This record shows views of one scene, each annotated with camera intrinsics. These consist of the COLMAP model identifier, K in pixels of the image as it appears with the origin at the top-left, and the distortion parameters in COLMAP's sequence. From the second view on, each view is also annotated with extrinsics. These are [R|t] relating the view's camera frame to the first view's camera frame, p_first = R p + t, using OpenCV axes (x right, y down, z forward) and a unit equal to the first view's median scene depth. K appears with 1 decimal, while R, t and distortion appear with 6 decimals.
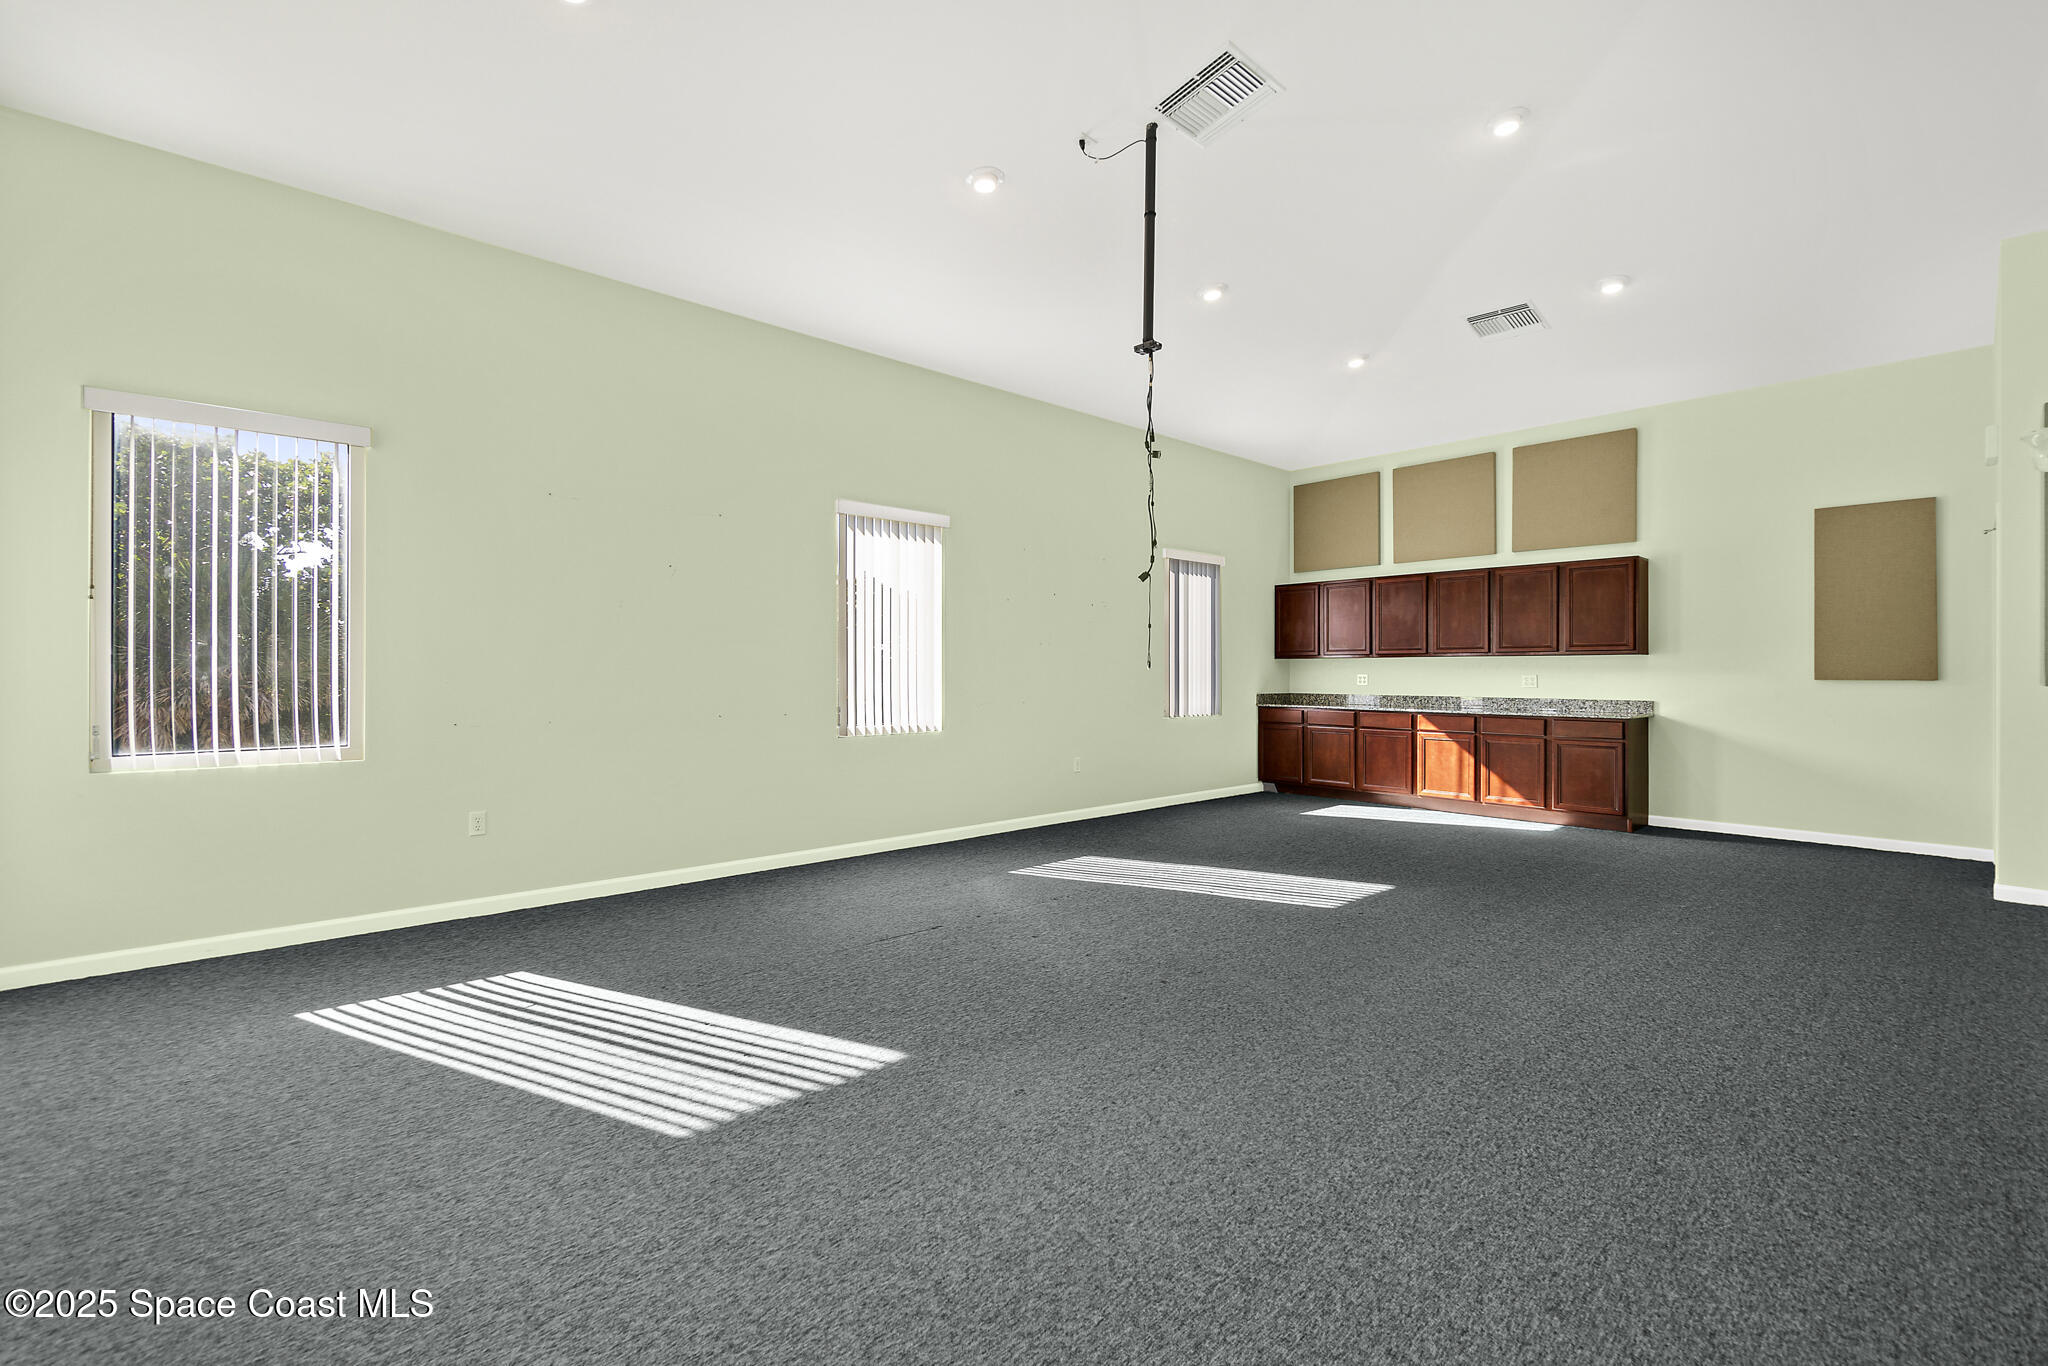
lens RADIAL K [[887.5, 0, 1020.5], [0, 887.5, 671.6], [0, 0, 1]] dist [-0.010541, 0.000318]
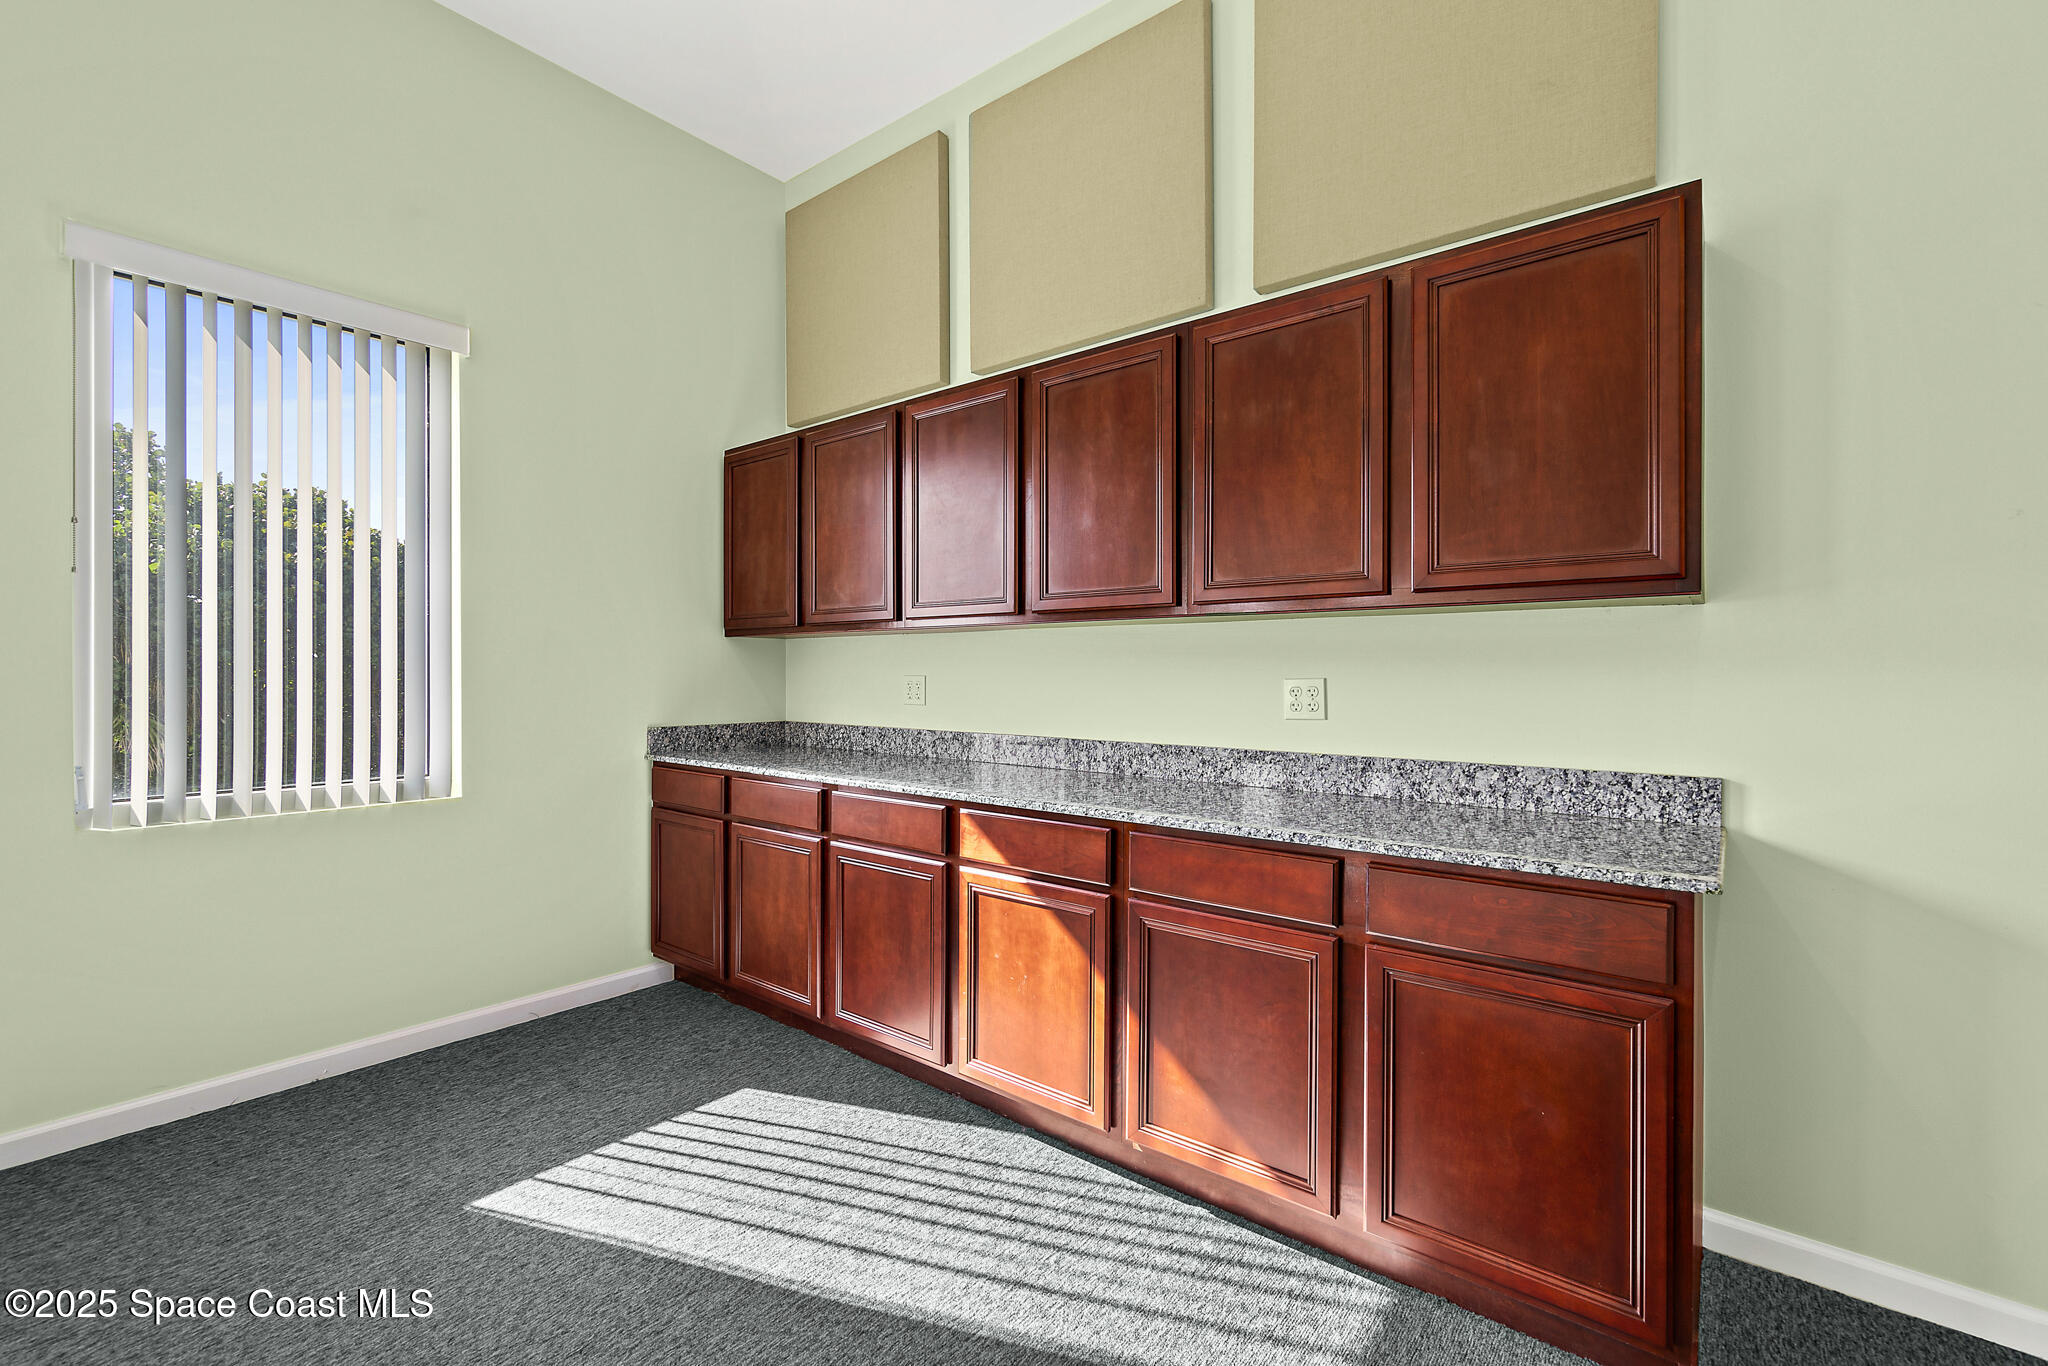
lens RADIAL K [[887.5, 0, 1030.7], [0, 887.5, 682.7], [0, 0, 1]] dist [-0.010541, 0.000318]
pose [[0.986326, -0.000646, 0.164802, 0.430934], [-0.001075, 0.999946, 0.010350, 0.002186], [-0.164800, -0.010385, 0.986272, 0.709784]]
